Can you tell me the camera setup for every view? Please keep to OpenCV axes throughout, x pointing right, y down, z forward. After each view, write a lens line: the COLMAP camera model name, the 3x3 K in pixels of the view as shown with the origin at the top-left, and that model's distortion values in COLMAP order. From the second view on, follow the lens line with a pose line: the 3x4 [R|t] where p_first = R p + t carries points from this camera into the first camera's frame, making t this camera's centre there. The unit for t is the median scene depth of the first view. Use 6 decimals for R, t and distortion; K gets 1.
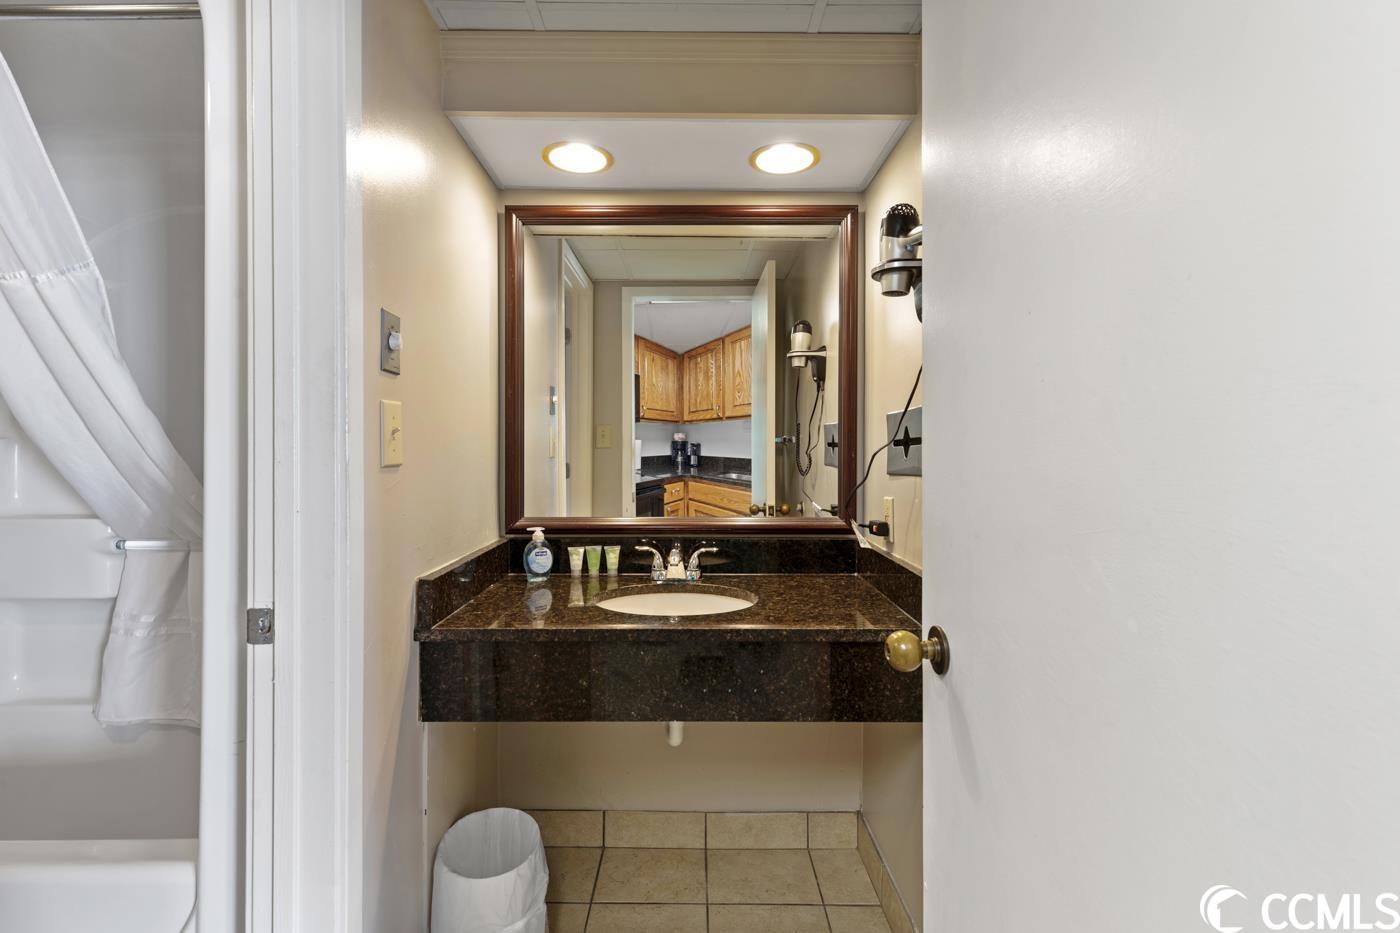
lens RADIAL K [[634.8, 0, 694.1], [0, 634.8, 460.3], [0, 0, 1]] dist [0.000549, -0.000630]
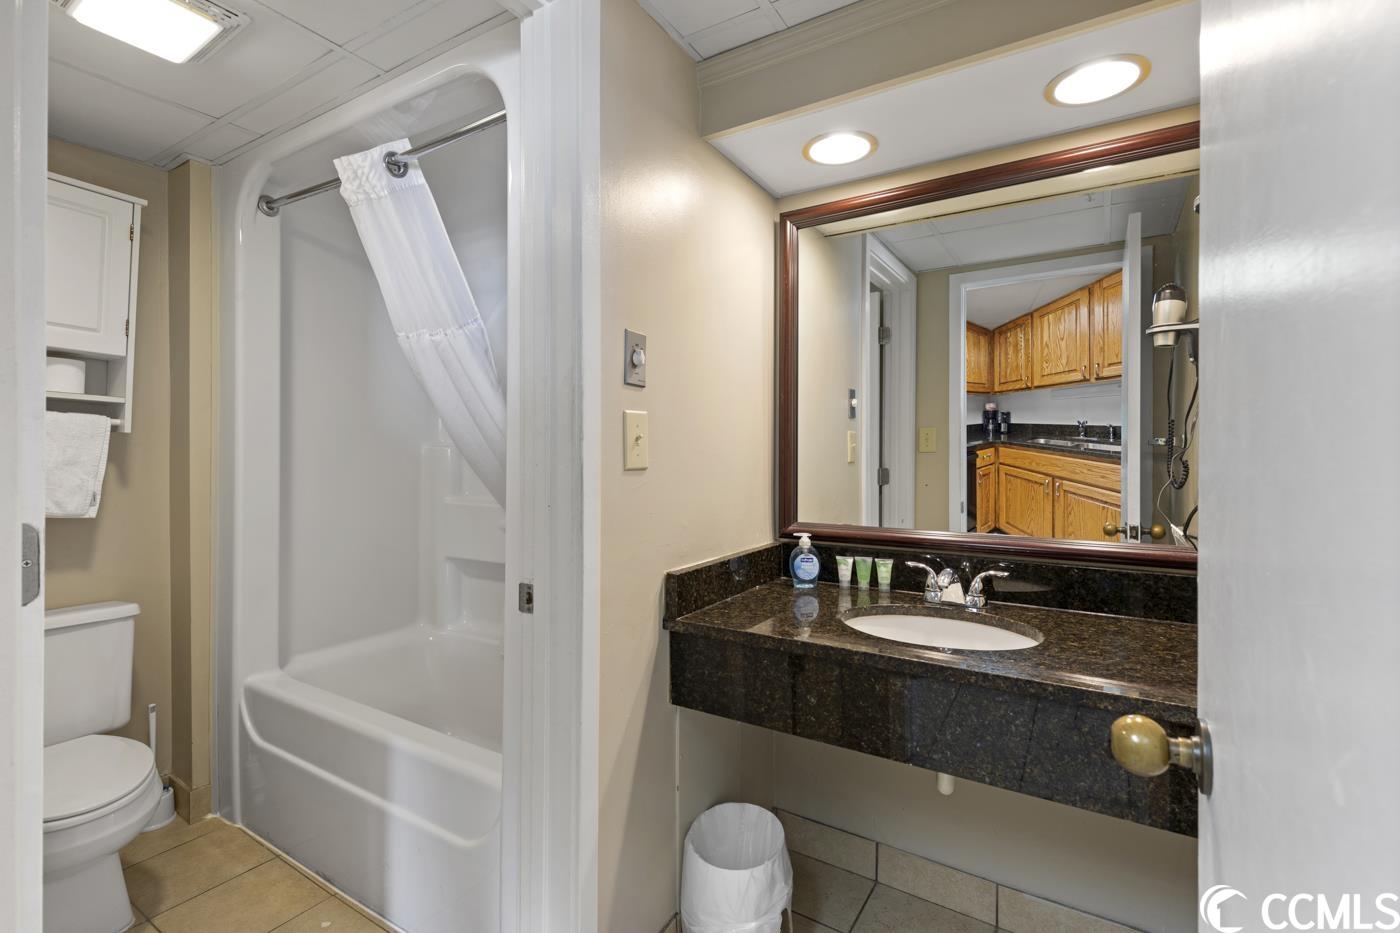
lens RADIAL K [[637.1, 0, 696.8], [0, 637.1, 464.5], [0, 0, 1]] dist [0.003155, -0.001567]
pose [[0.844178, 0.008632, -0.535994, 0.142095], [-0.008980, 0.999958, 0.001961, -0.001664], [0.535988, 0.003158, 0.844220, 0.072986]]
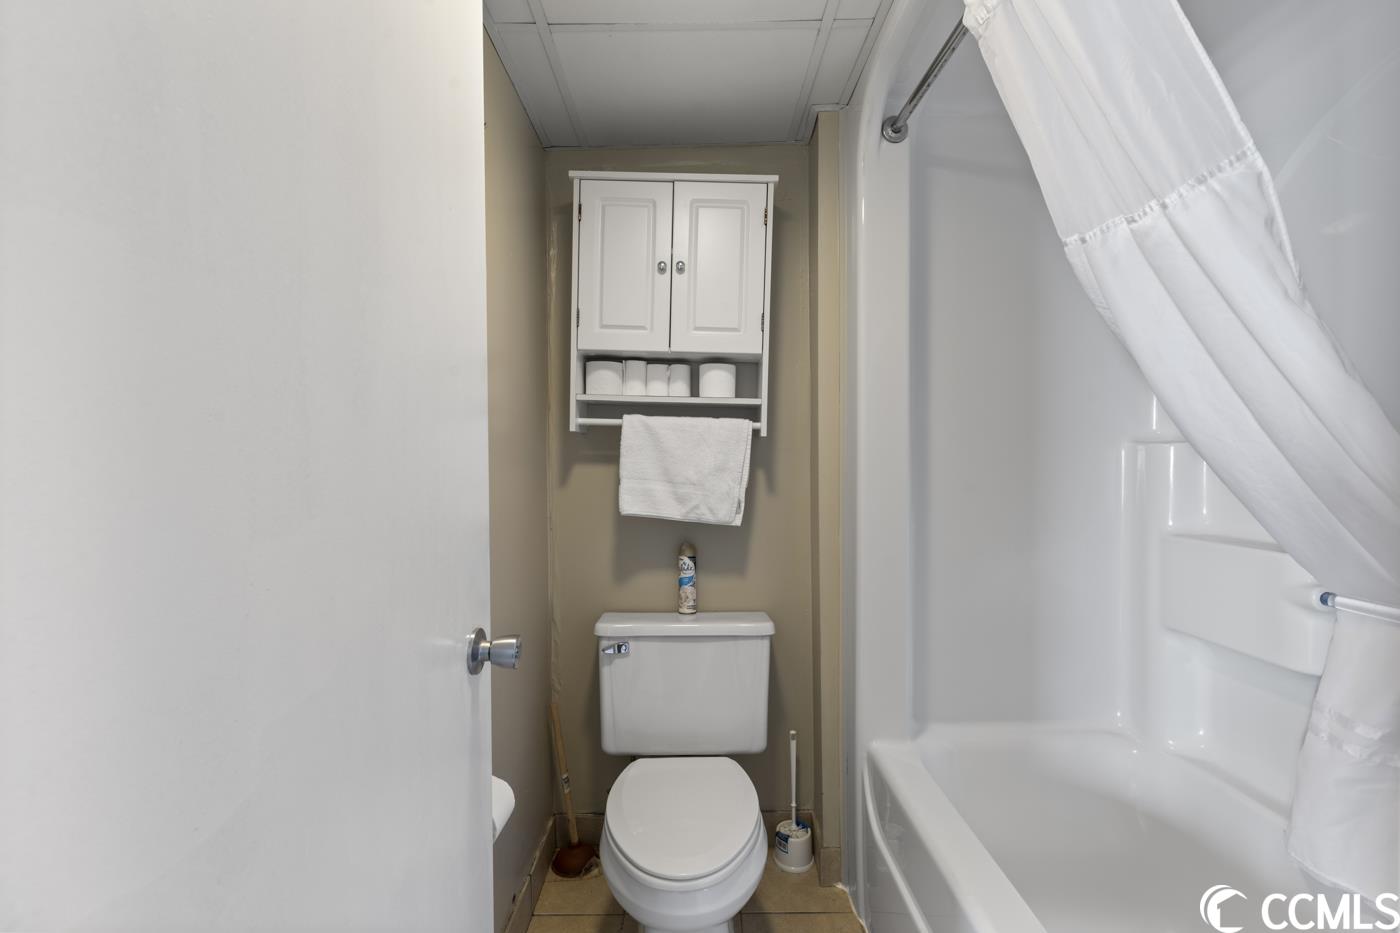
lens RADIAL K [[632.7, 0, 695.8], [0, 632.7, 468.8], [0, 0, 1]] dist [0.006063, -0.001507]
pose [[-0.009937, 0.013993, -0.999853, -0.252526], [-0.004977, 0.999889, 0.014043, -0.007398], [0.999938, 0.005116, -0.009866, 0.365249]]
